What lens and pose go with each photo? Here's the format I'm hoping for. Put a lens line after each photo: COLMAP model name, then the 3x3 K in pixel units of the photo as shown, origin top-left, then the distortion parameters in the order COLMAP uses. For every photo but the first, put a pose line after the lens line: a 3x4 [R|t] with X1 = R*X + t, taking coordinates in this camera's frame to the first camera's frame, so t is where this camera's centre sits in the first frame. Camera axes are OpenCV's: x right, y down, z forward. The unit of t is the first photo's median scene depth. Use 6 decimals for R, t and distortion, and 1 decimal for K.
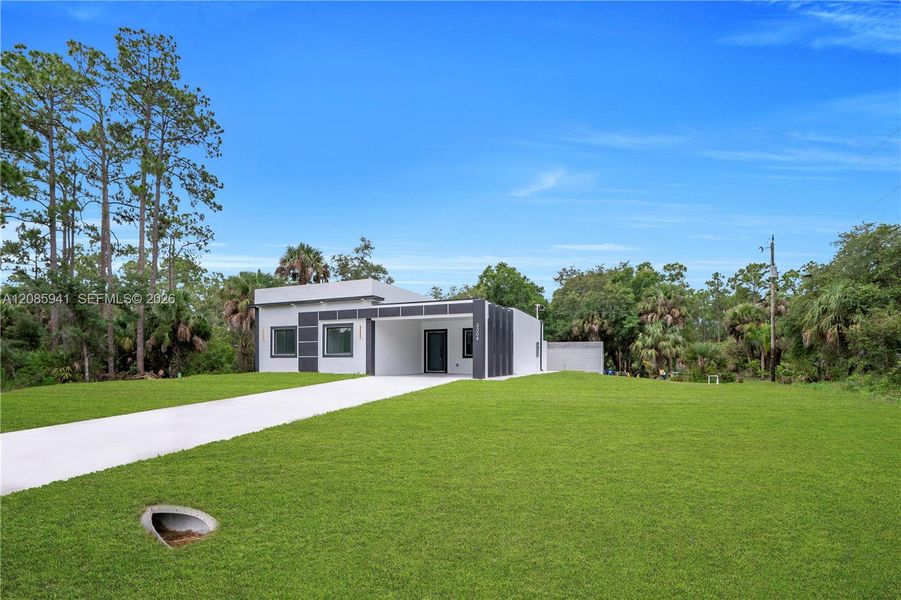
lens RADIAL K [[437.1, 0, 454.7], [0, 437.1, 367.3], [0, 0, 1]] dist [-0.037235, 0.000767]
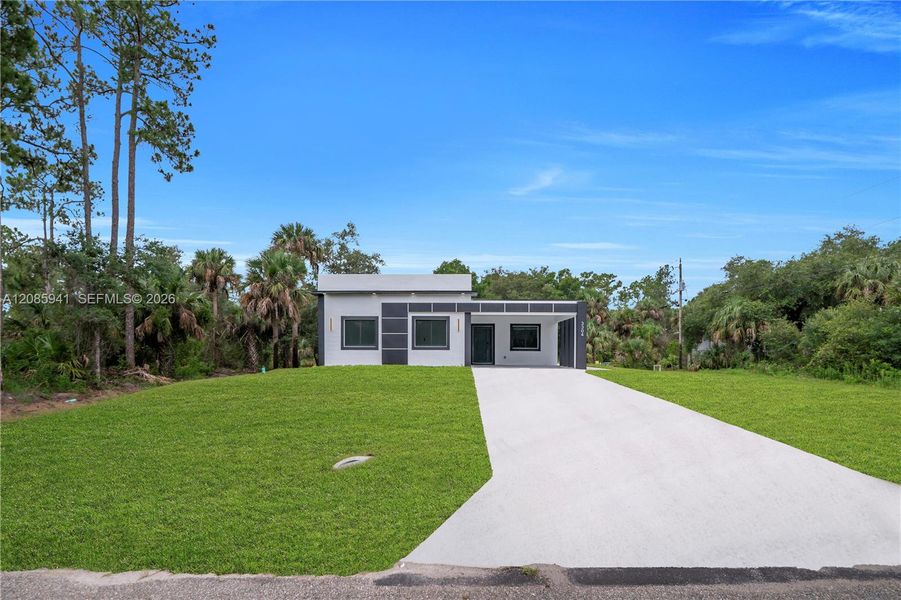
lens RADIAL K [[437.1, 0, 454.7], [0, 437.1, 367.3], [0, 0, 1]] dist [-0.037235, 0.000767]
pose [[0.922261, -0.010894, 0.386414, -0.554423], [0.003286, 0.999788, 0.020344, -0.002757], [-0.386554, -0.017493, 0.922101, 0.046068]]
